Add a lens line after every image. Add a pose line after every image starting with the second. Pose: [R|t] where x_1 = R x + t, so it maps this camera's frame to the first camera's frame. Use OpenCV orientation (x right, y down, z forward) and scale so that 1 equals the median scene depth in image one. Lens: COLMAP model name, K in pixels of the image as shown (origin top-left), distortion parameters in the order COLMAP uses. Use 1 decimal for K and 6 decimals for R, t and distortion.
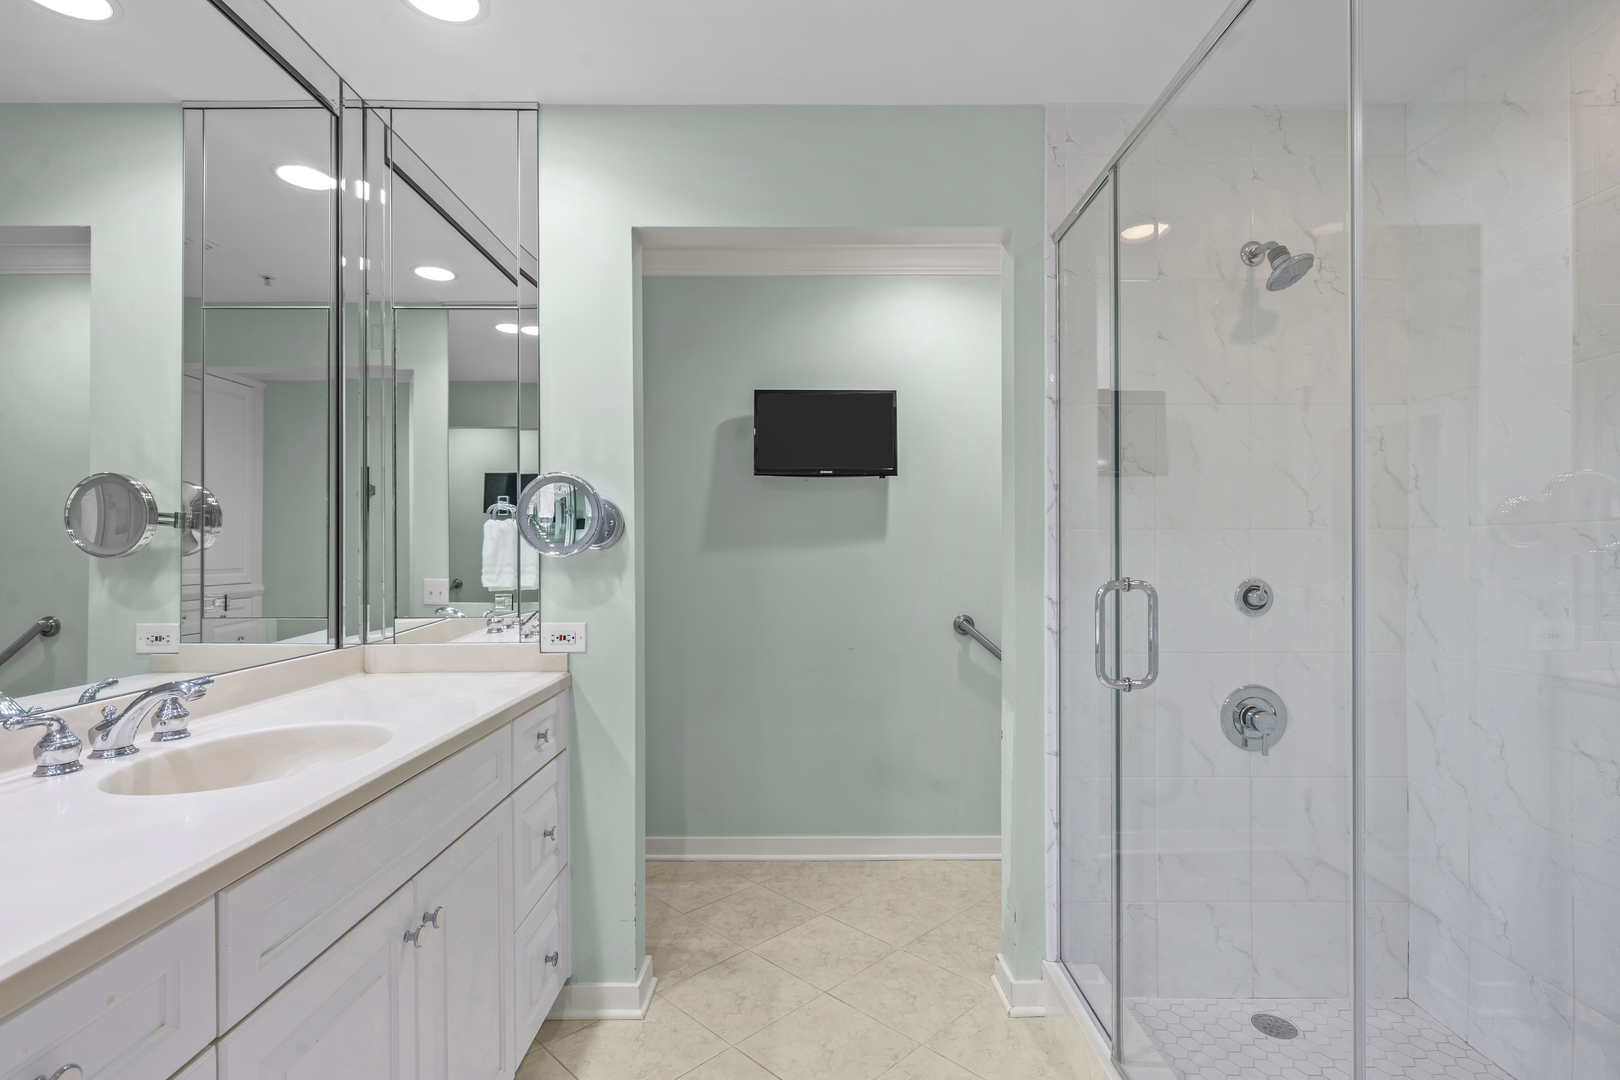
lens RADIAL K [[780.3, 0, 812.0], [0, 780.3, 548.0], [0, 0, 1]] dist [0.000731, 0.000361]
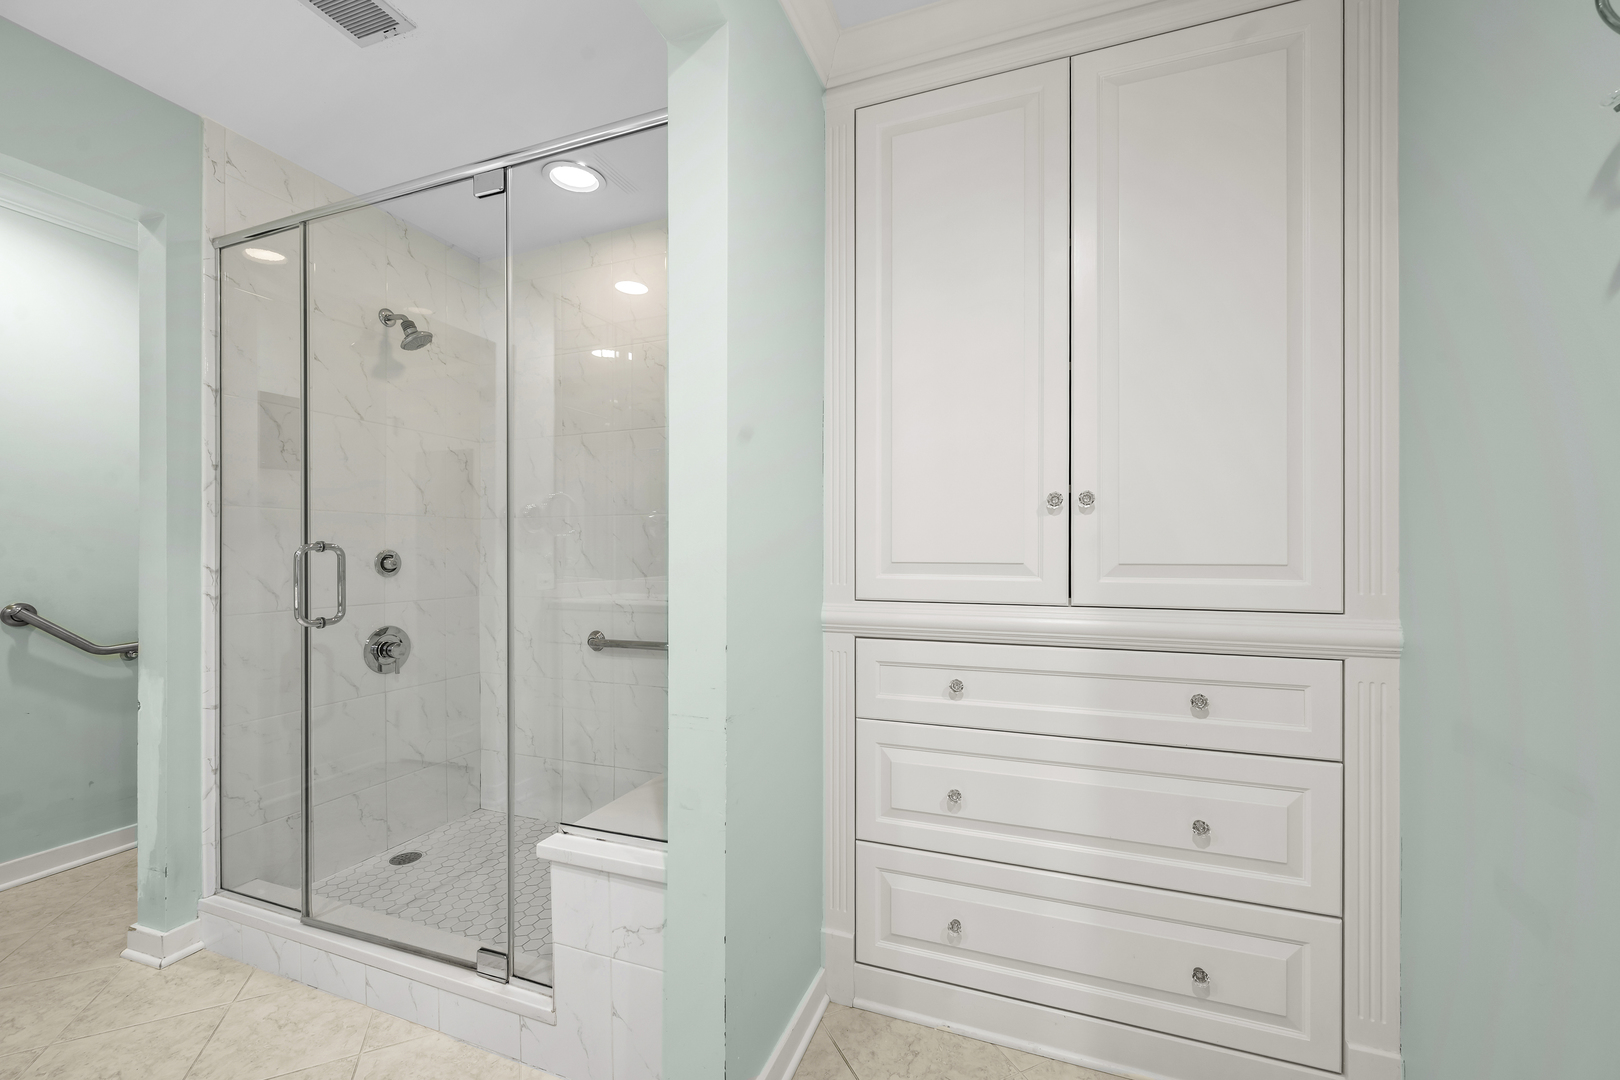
lens RADIAL K [[644.5, 0, 812.3], [0, 644.5, 548.7], [0, 0, 1]] dist [-0.001560, 0.000360]
pose [[0.356828, 0.004307, 0.934160, -0.241246], [0.002256, 0.999982, -0.005472, 0.045169], [-0.934167, 0.004060, 0.356813, -0.122734]]
